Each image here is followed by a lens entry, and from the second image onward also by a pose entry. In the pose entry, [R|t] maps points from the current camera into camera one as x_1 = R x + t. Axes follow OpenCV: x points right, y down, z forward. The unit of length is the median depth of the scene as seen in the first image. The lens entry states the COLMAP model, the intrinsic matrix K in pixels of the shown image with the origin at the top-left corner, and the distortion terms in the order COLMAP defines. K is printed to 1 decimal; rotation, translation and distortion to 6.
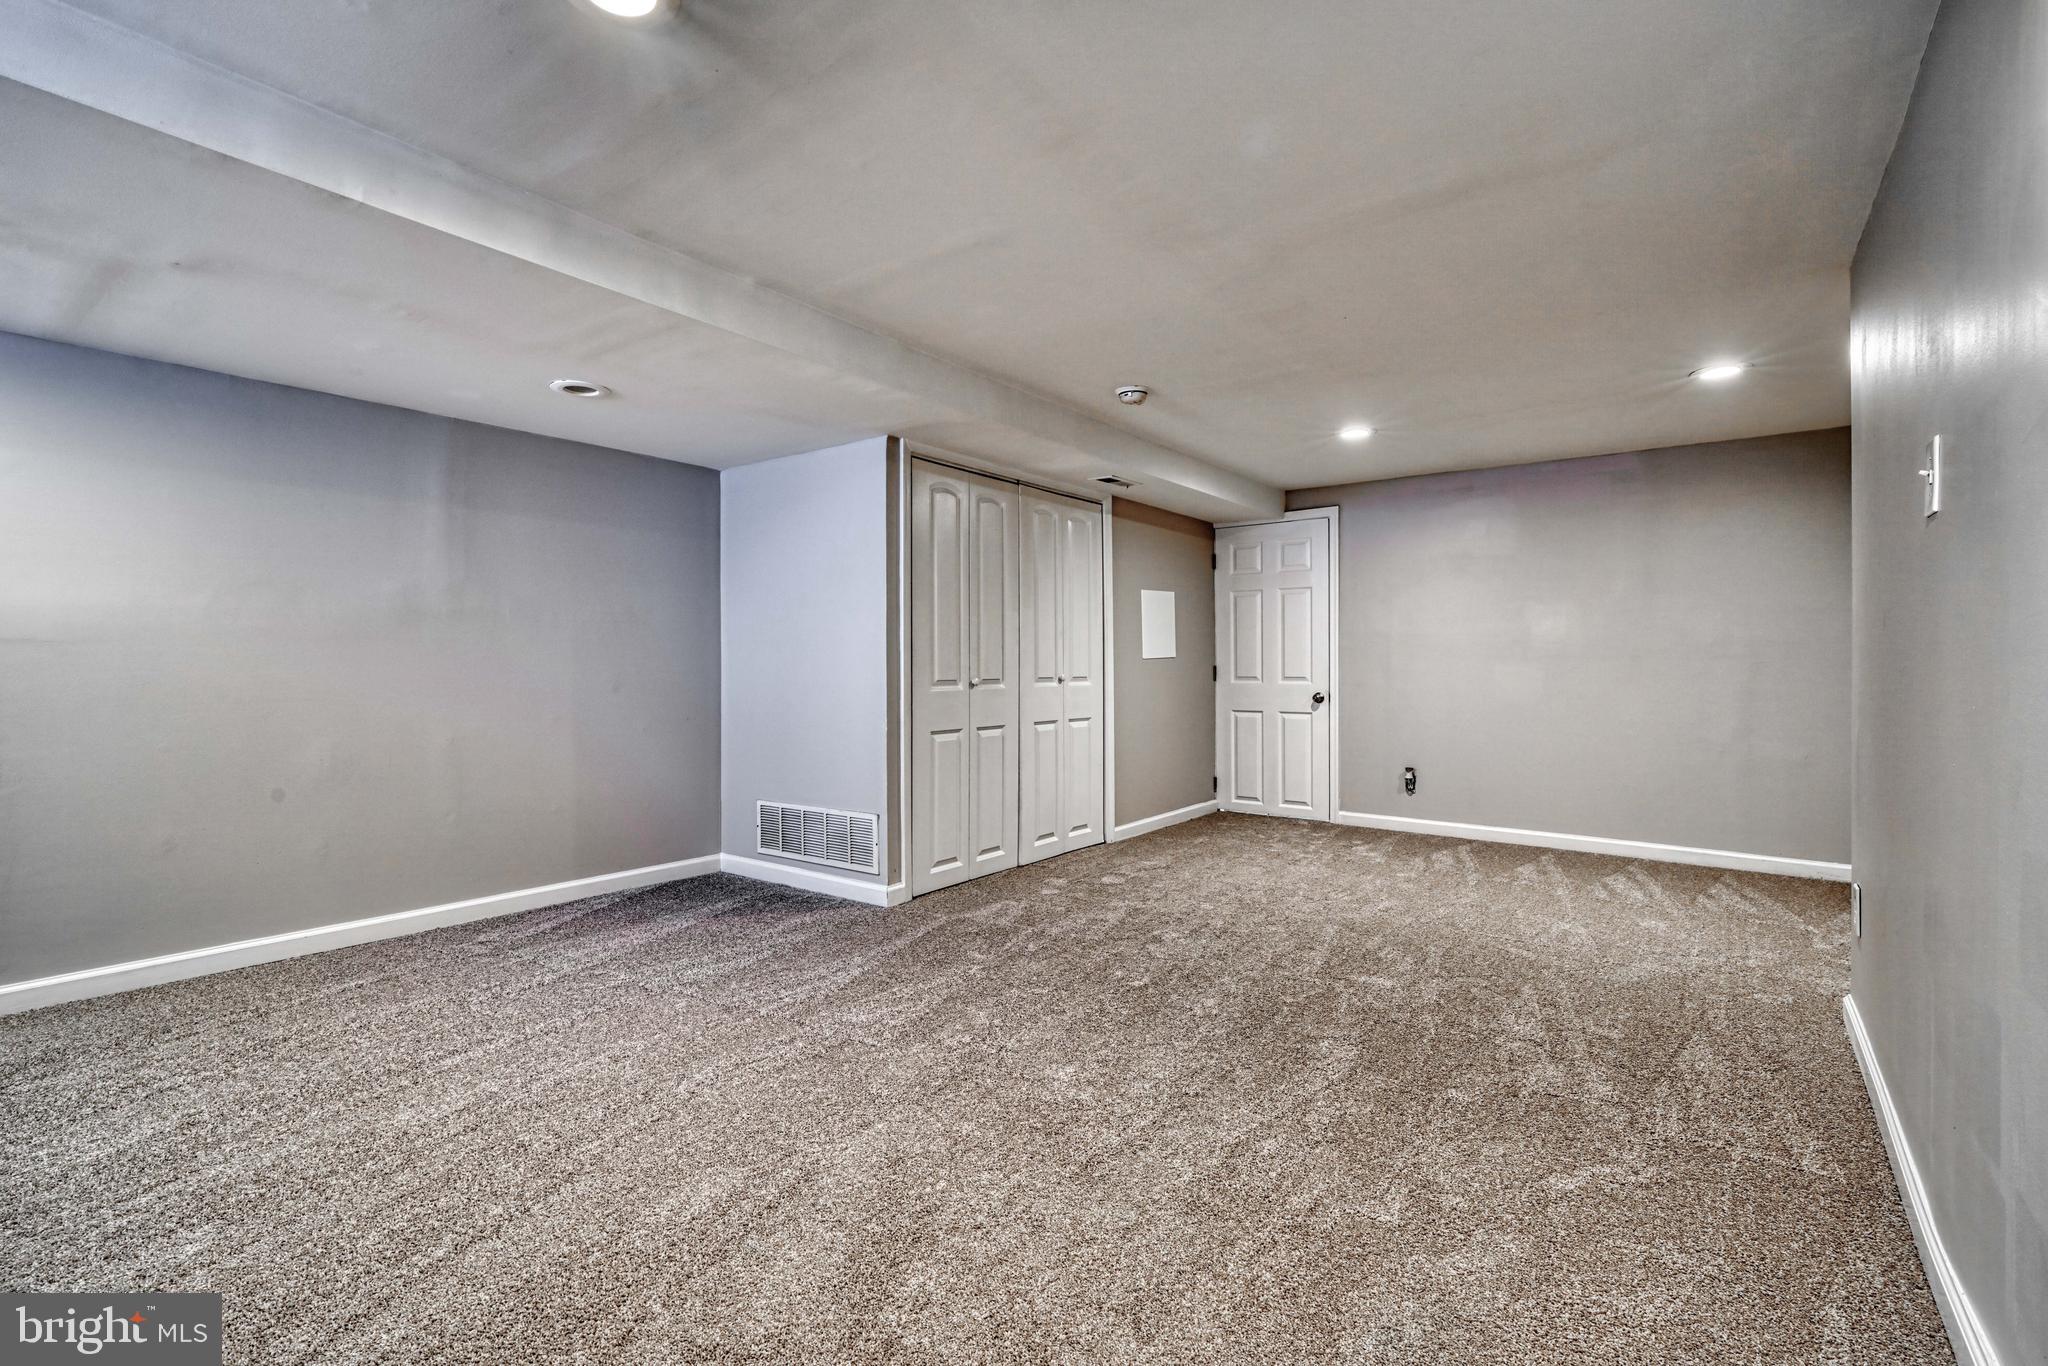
lens RADIAL K [[919.0, 0, 1030.4], [0, 919.0, 665.6], [0, 0, 1]] dist [-0.002388, 0.000811]
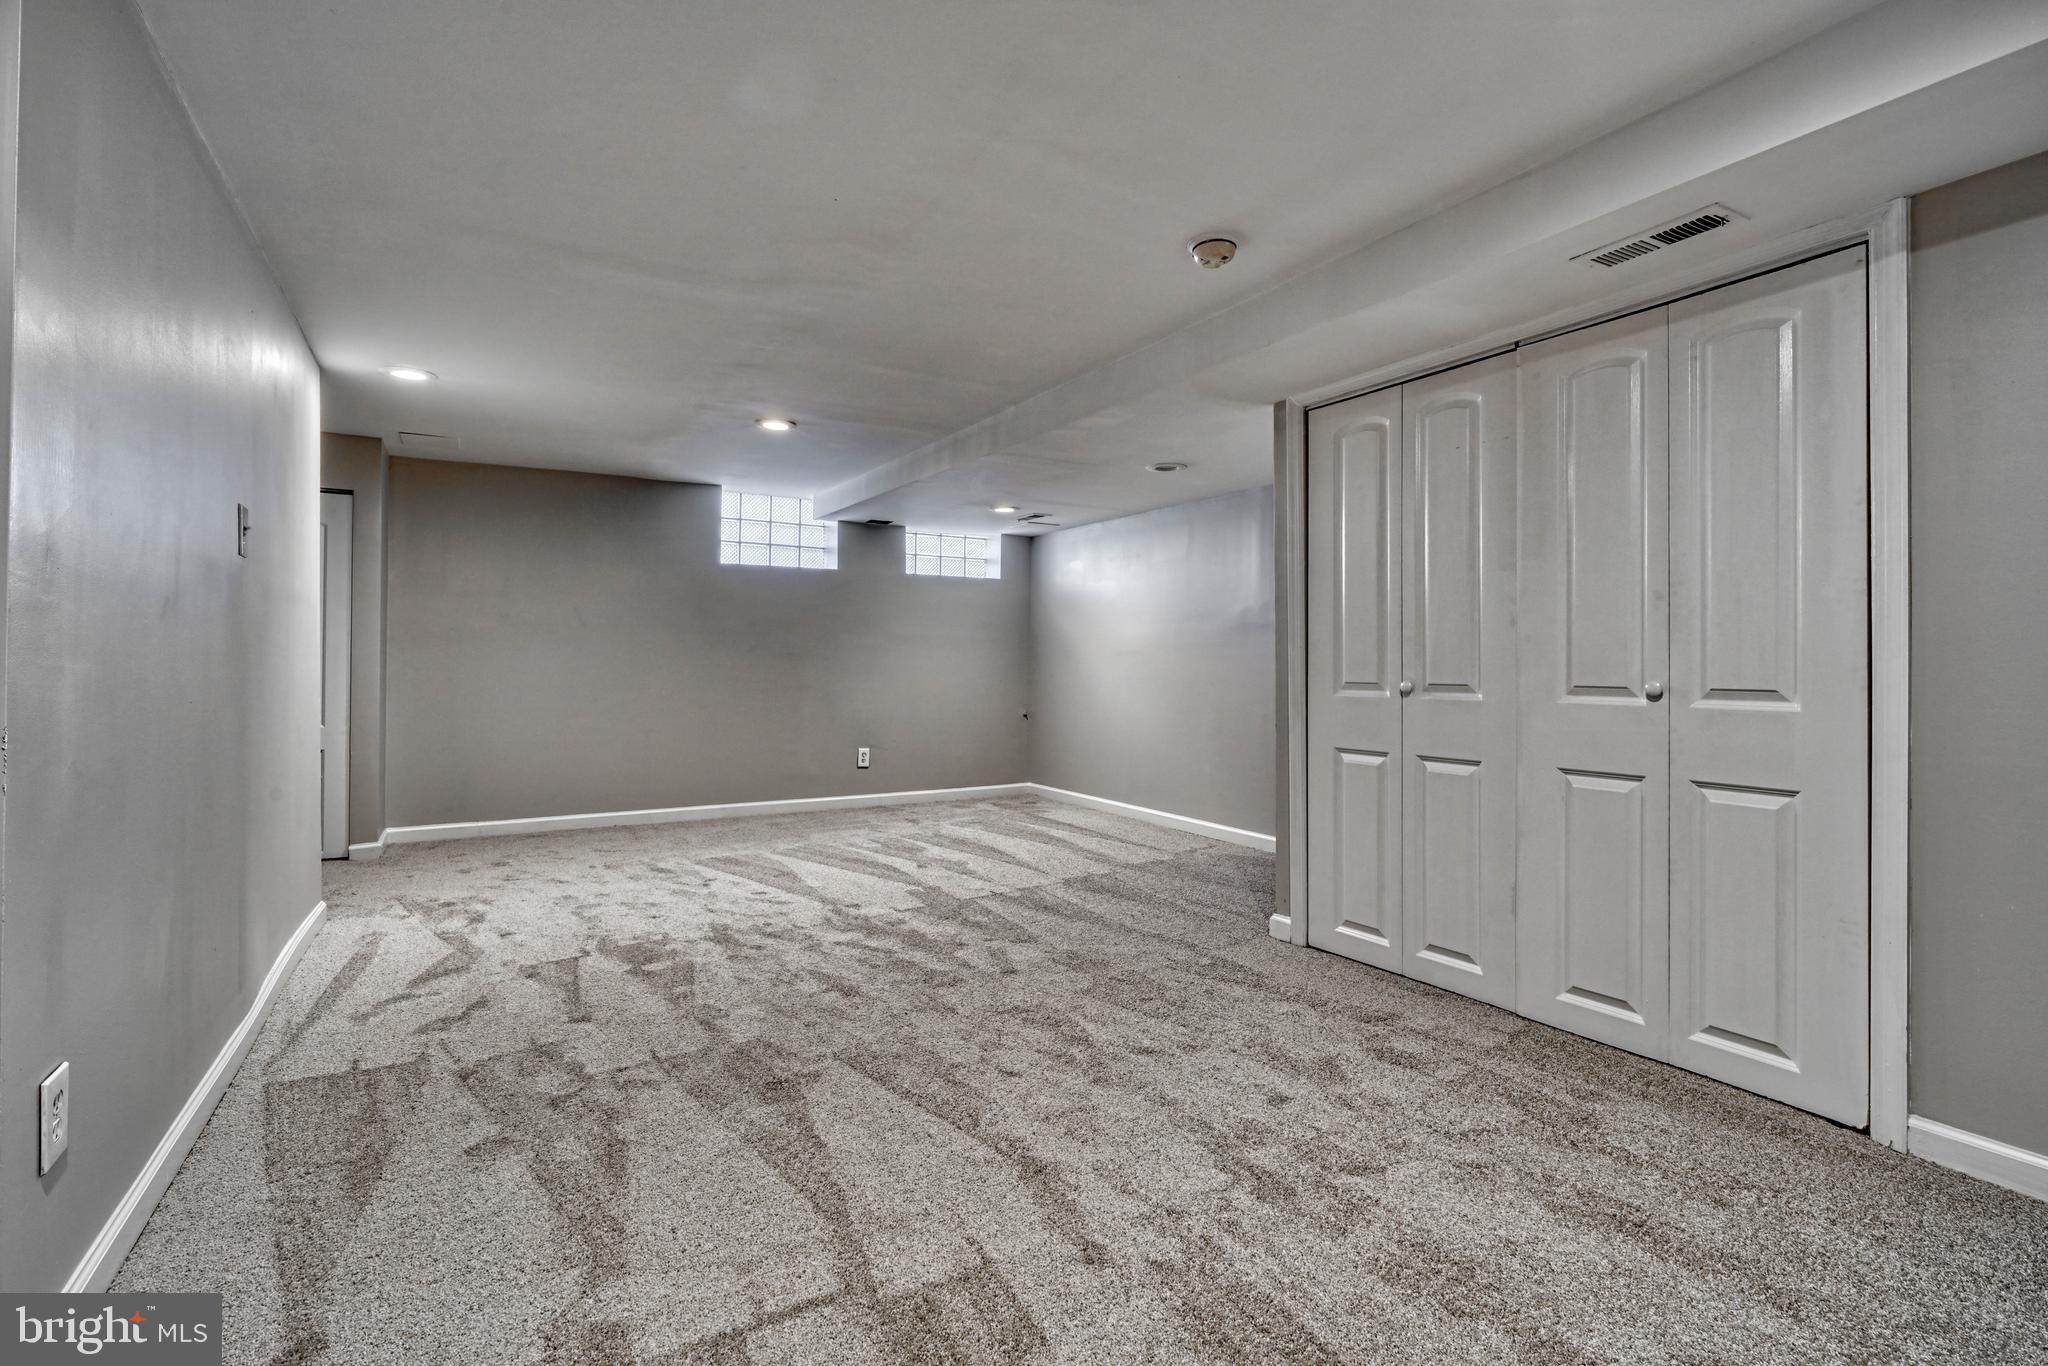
lens RADIAL K [[919.0, 0, 1030.4], [0, 919.0, 665.6], [0, 0, 1]] dist [-0.002388, 0.000811]
pose [[-0.363799, 0.002103, -0.931475, 0.672315], [-0.006043, 0.999971, 0.004618, 0.000317], [0.931458, 0.007309, -0.363776, 0.983373]]
